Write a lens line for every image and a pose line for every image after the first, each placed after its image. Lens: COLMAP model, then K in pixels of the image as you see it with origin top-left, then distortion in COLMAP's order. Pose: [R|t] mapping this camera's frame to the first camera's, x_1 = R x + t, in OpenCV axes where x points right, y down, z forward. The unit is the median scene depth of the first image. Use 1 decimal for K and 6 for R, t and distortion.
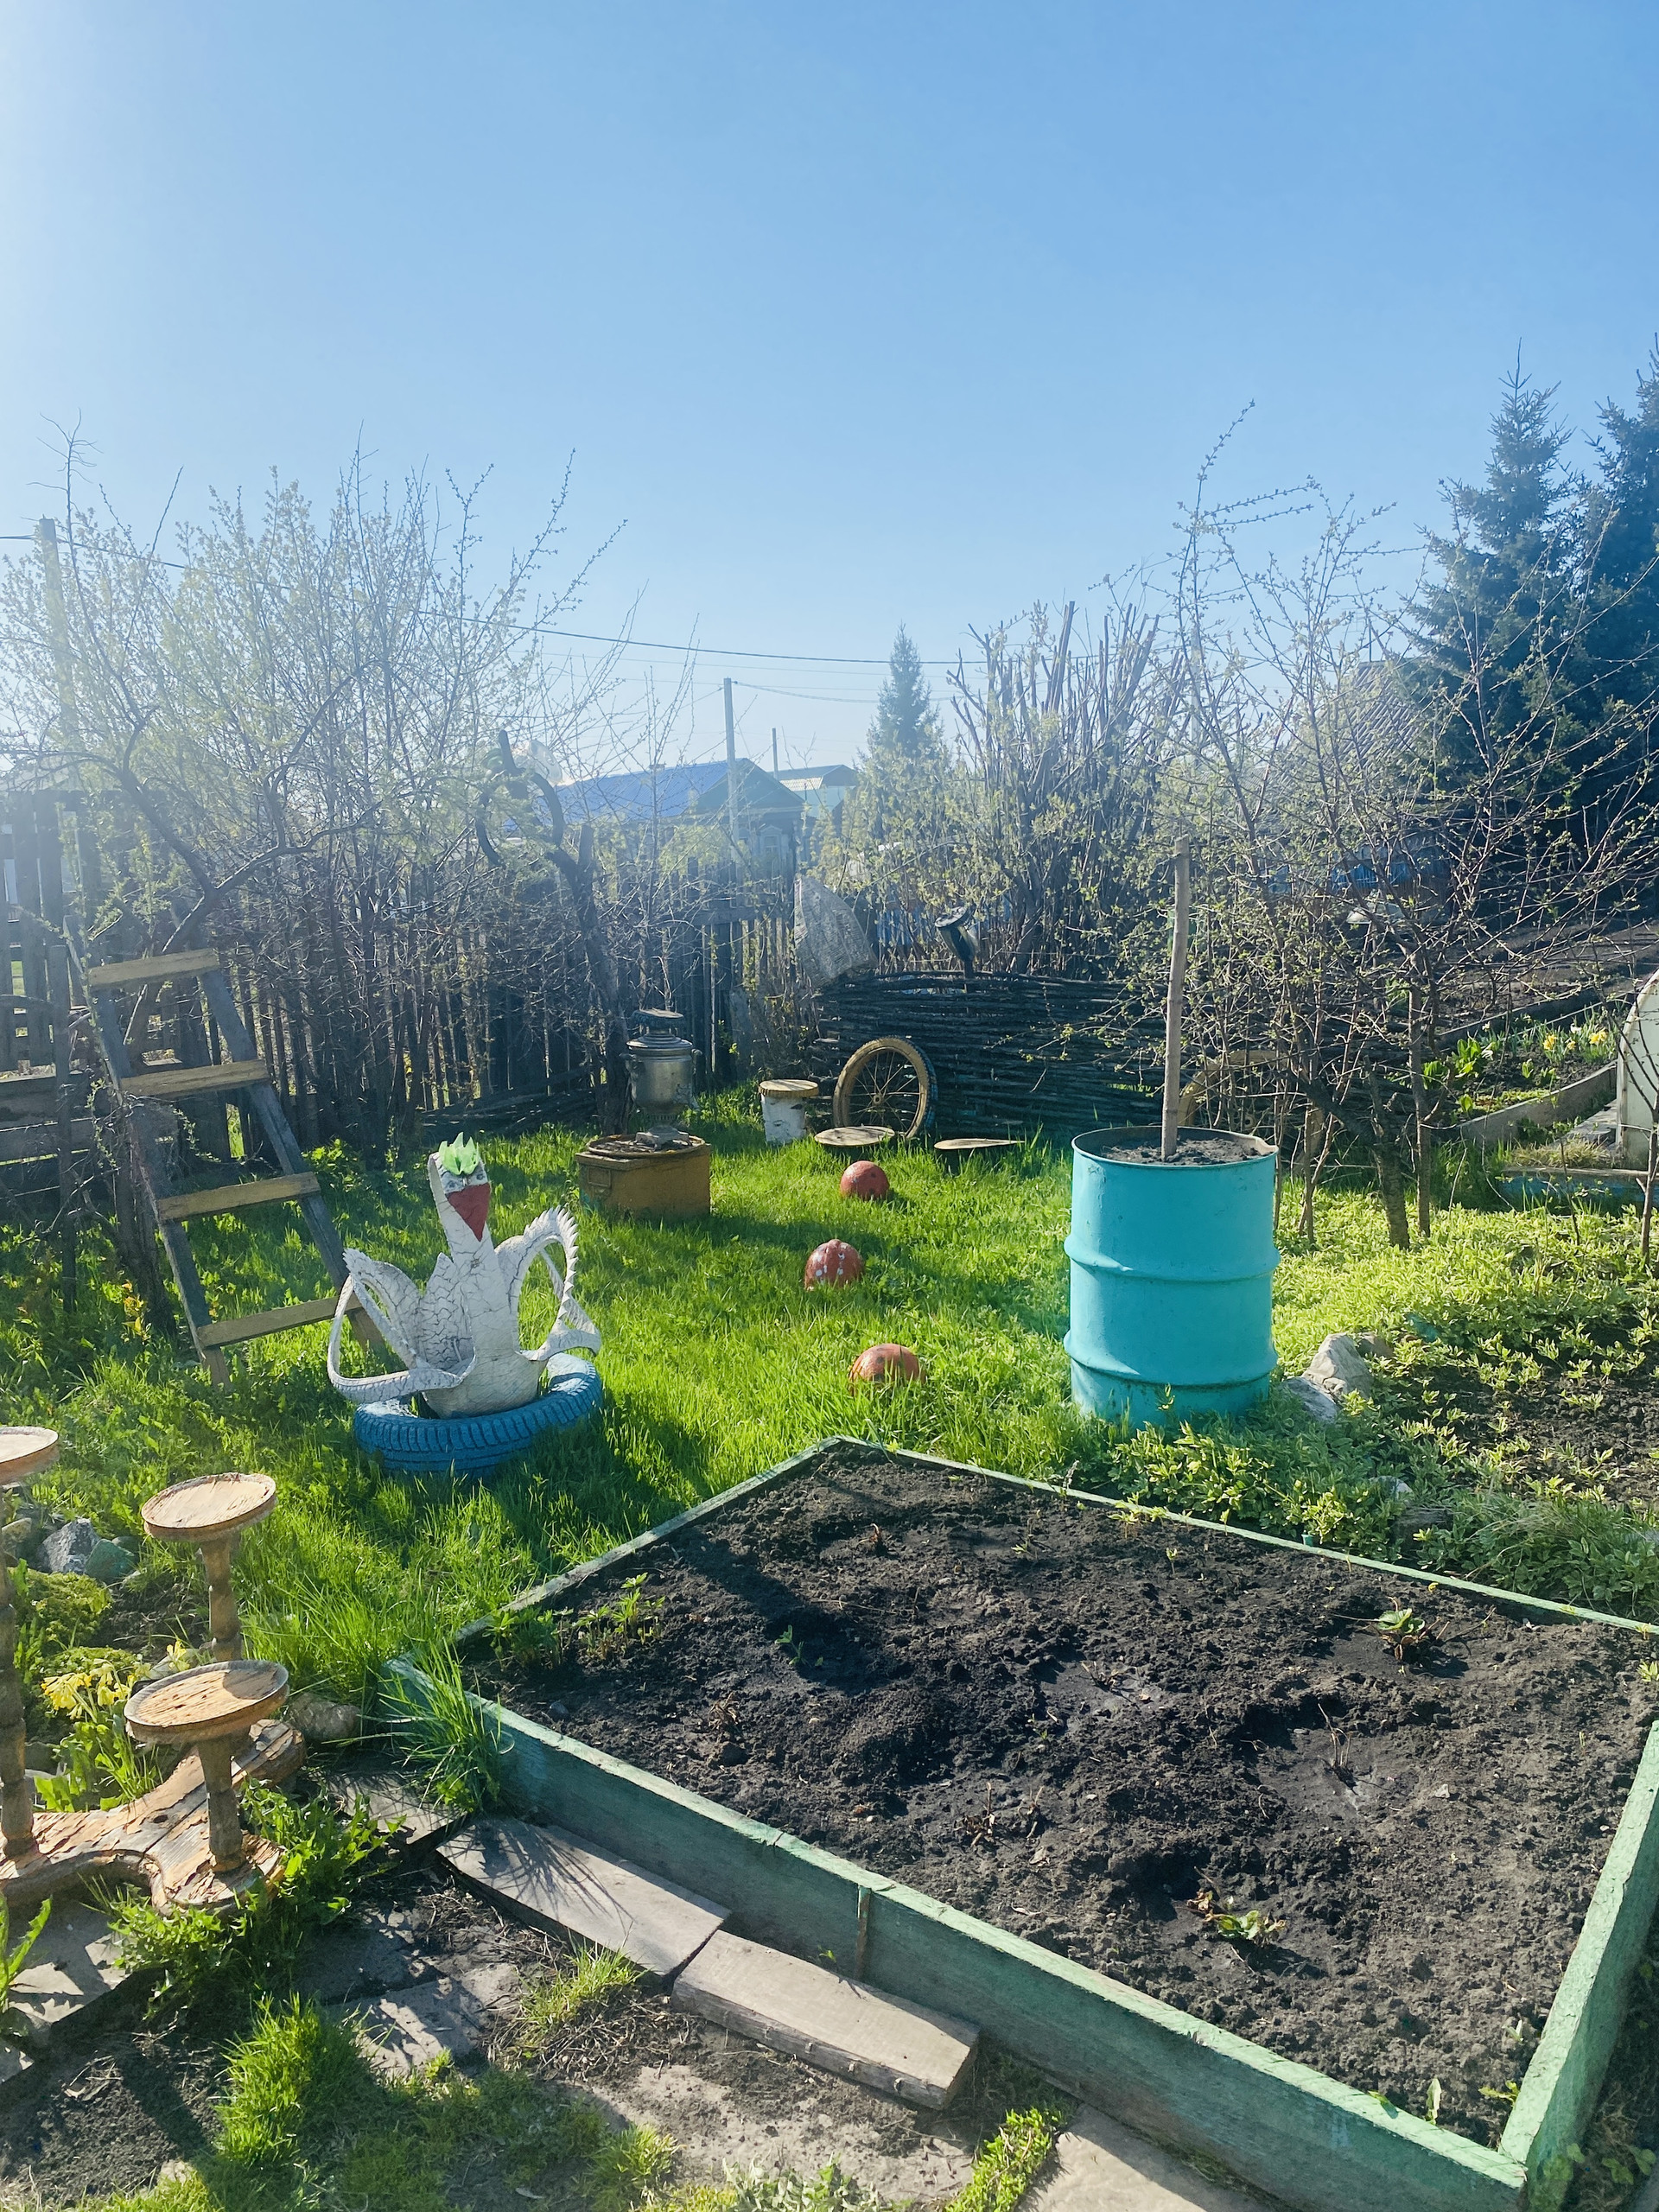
lens RADIAL K [[1677.9, 0, 828.9], [0, 1677.9, 1106.0], [0, 0, 1]] dist [0.000007, 0.002153]
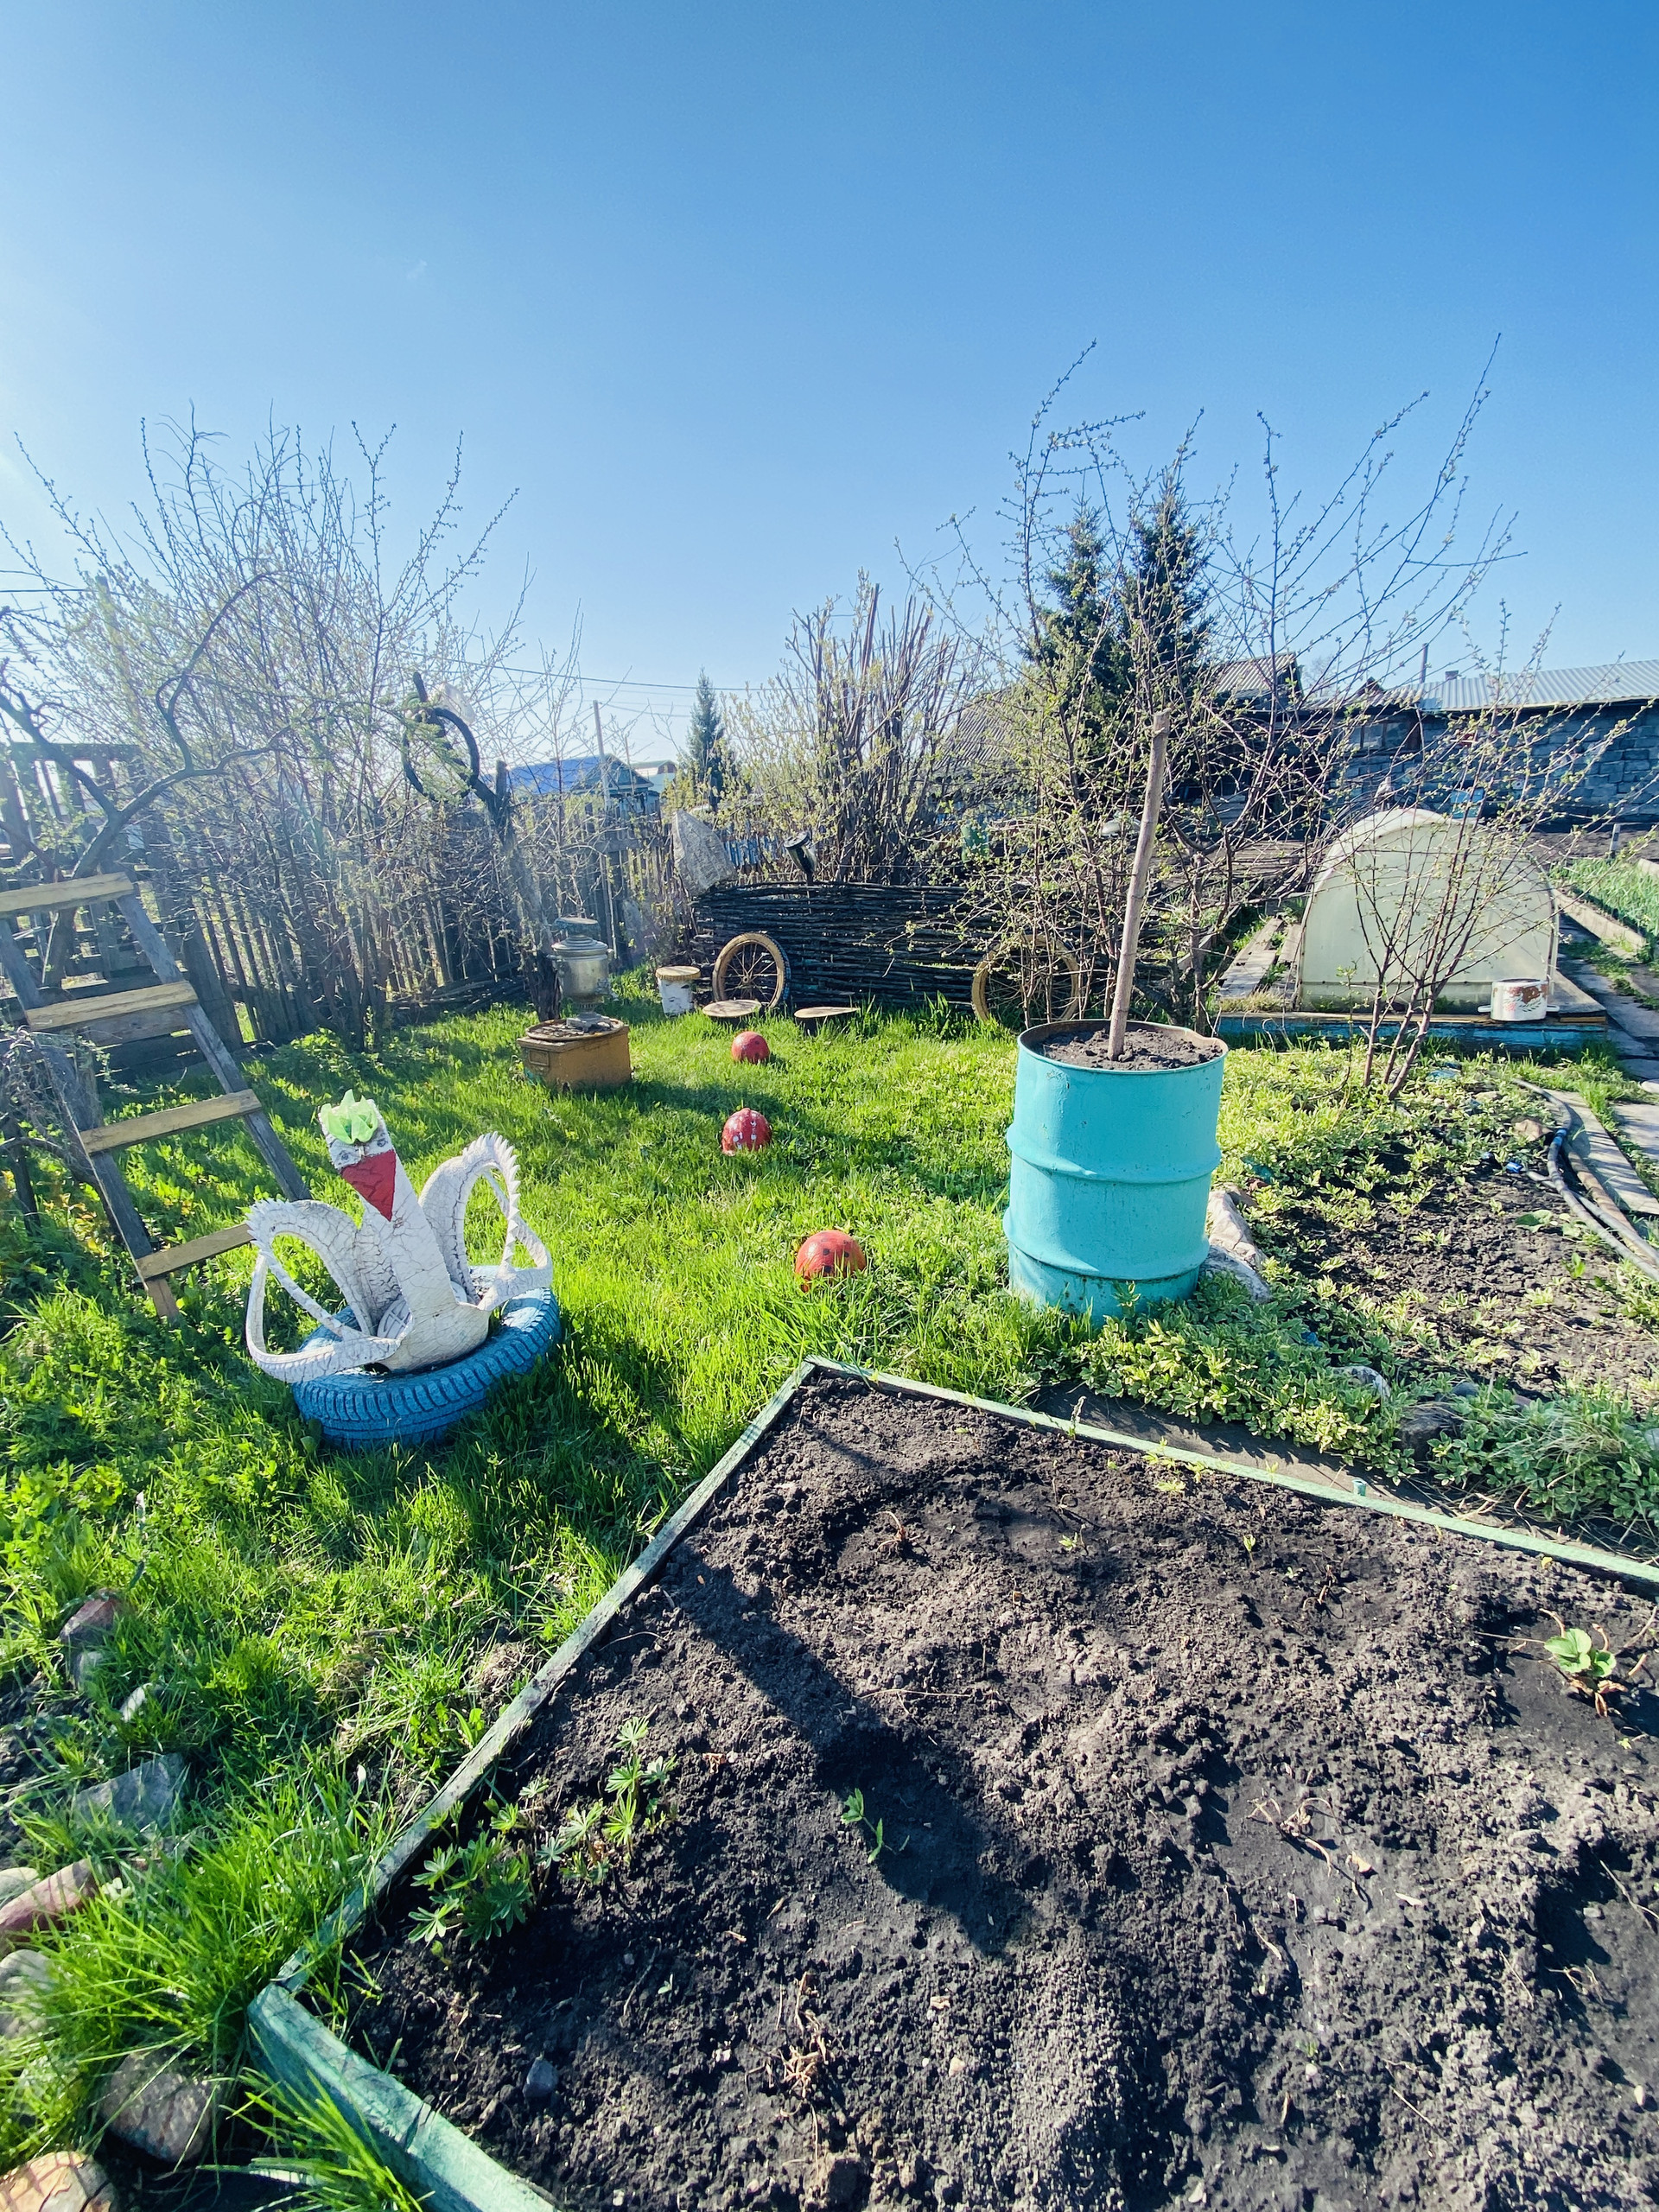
lens RADIAL K [[891.9, 0, 829.6], [0, 891.9, 1109.8], [0, 0, 1]] dist [0.009512, -0.000571]
pose [[0.983875, -0.067886, 0.165471, -0.043335], [0.039741, 0.985017, 0.167815, -0.025526], [-0.174384, -0.158533, 0.971832, 0.366609]]
